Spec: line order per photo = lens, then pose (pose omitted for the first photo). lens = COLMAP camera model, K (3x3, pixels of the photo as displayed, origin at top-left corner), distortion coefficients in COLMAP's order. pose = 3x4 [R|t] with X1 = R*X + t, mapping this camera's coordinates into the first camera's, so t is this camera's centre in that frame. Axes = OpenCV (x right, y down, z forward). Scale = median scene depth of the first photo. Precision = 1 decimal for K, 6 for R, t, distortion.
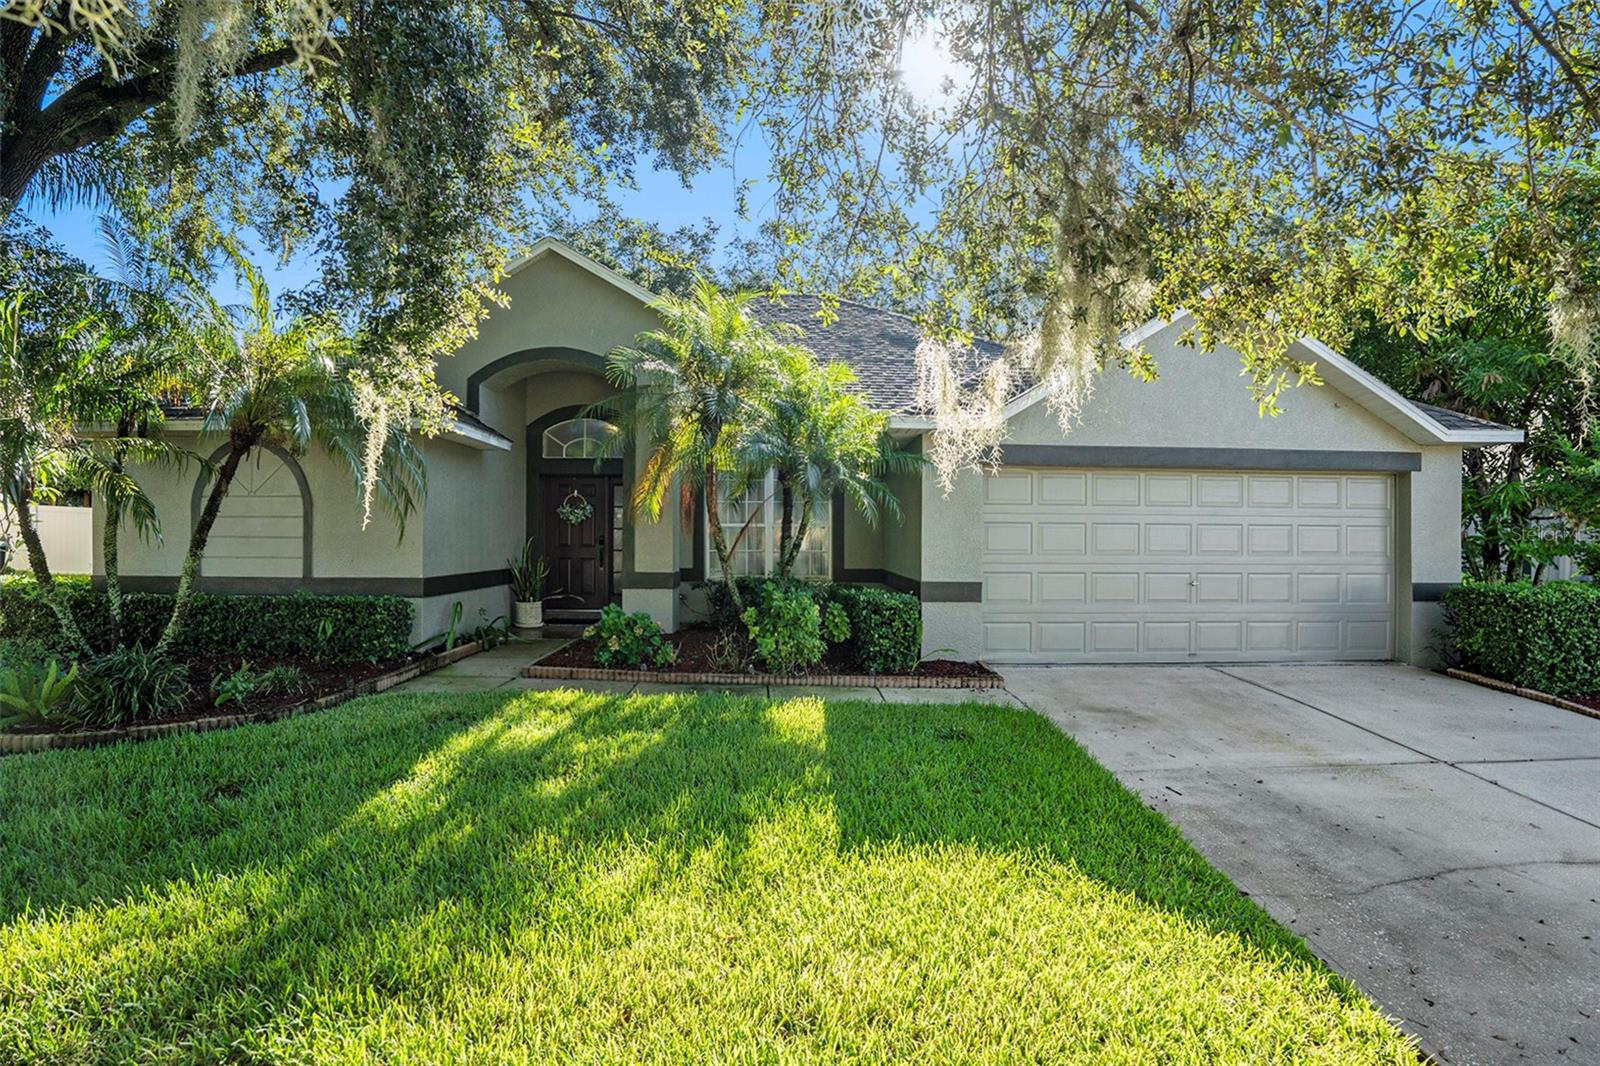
lens RADIAL K [[819.8, 0, 811.3], [0, 819.8, 543.1], [0, 0, 1]] dist [-0.083194, 0.012262]
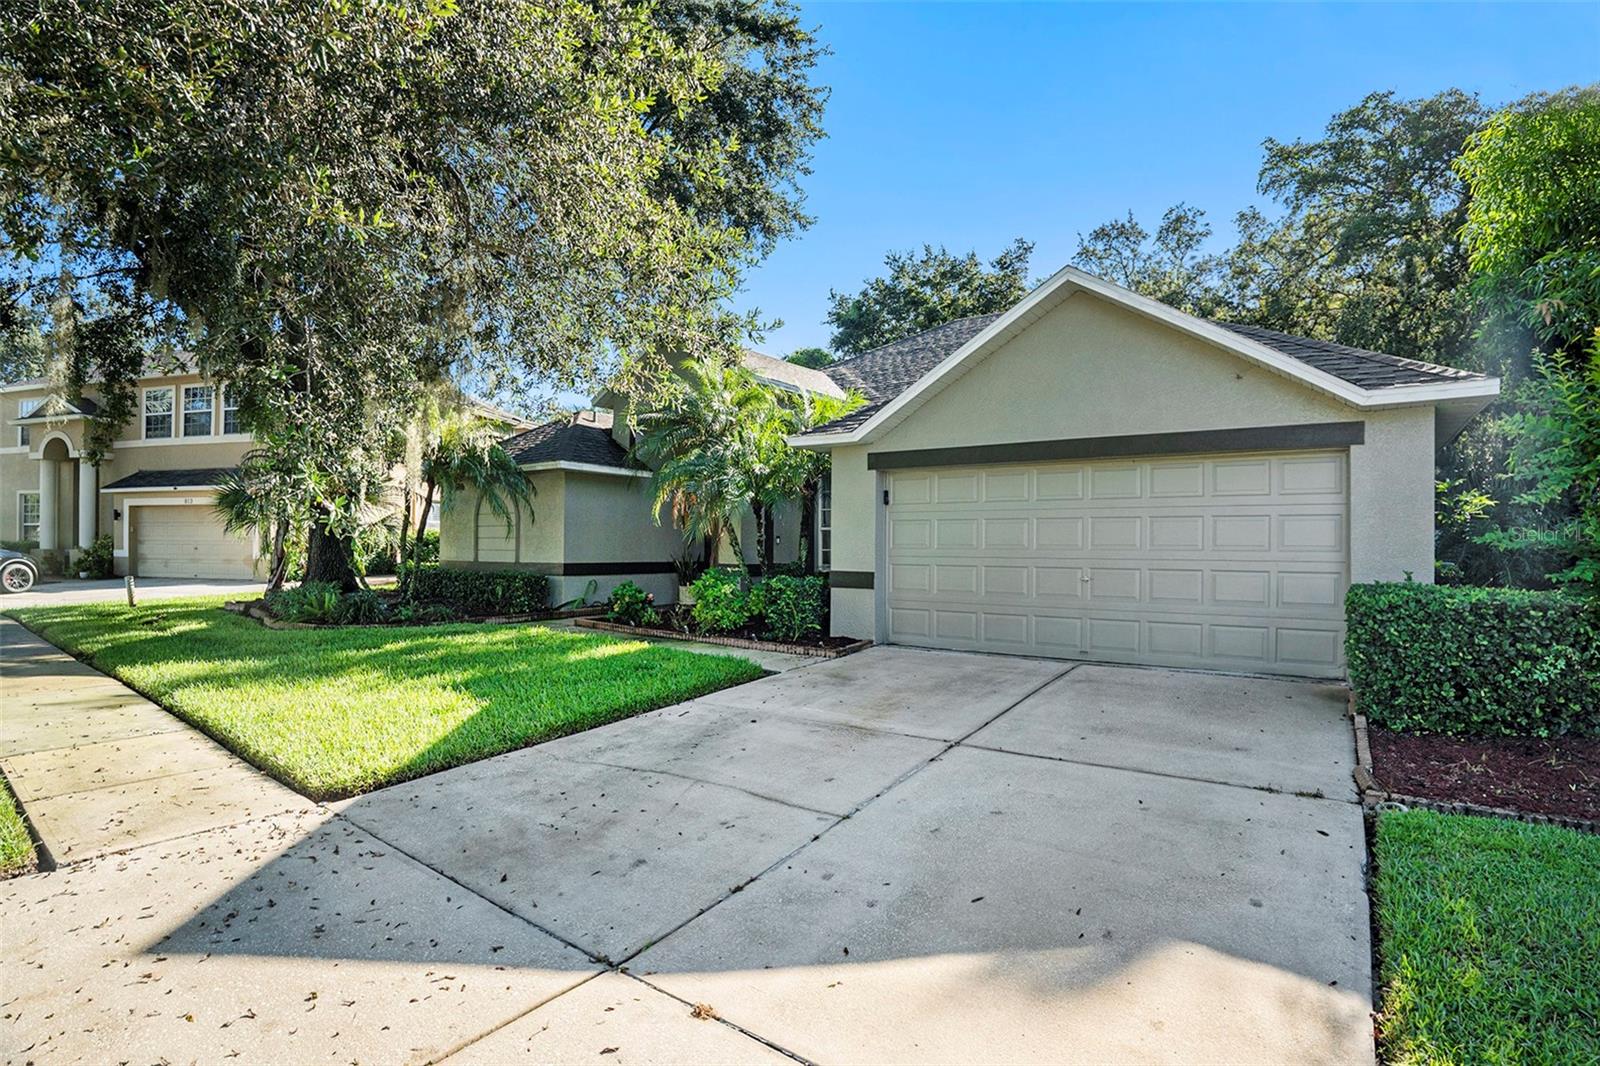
lens RADIAL K [[819.8, 0, 811.3], [0, 819.8, 543.1], [0, 0, 1]] dist [-0.083194, 0.012262]
pose [[0.786865, -0.008887, -0.617061, 0.887768], [0.006892, 0.999960, -0.005613, 0.012252], [0.617086, 0.000165, 0.786895, 0.010556]]
